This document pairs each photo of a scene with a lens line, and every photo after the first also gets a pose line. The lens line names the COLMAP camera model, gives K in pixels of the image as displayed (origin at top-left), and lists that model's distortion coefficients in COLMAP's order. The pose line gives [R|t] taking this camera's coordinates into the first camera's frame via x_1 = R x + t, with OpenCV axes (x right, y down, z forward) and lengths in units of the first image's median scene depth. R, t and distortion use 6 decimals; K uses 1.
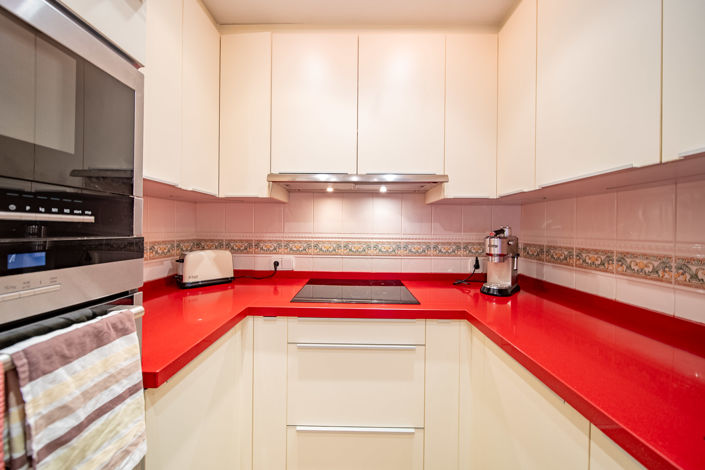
lens RADIAL K [[253.0, 0, 352.7], [0, 253.0, 229.6], [0, 0, 1]] dist [-0.004665, 0.000034]
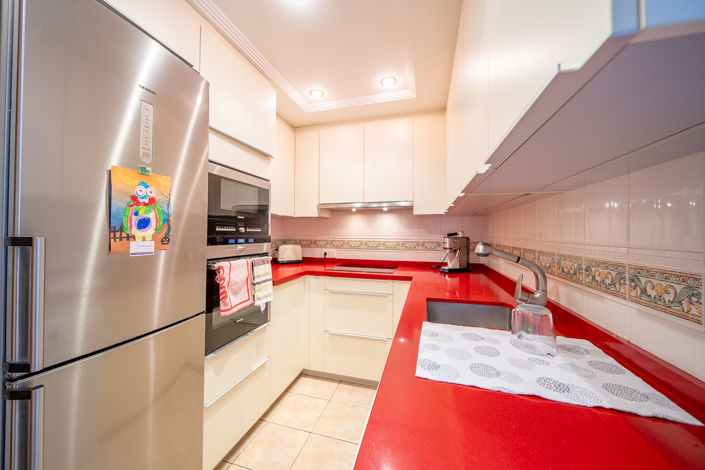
lens RADIAL K [[253.0, 0, 352.7], [0, 253.0, 229.6], [0, 0, 1]] dist [-0.004665, 0.000034]
pose [[0.963120, -0.010190, -0.268879, 0.361343], [0.005595, 0.999825, -0.017853, 0.004449], [0.269014, 0.015690, 0.963008, -0.639010]]
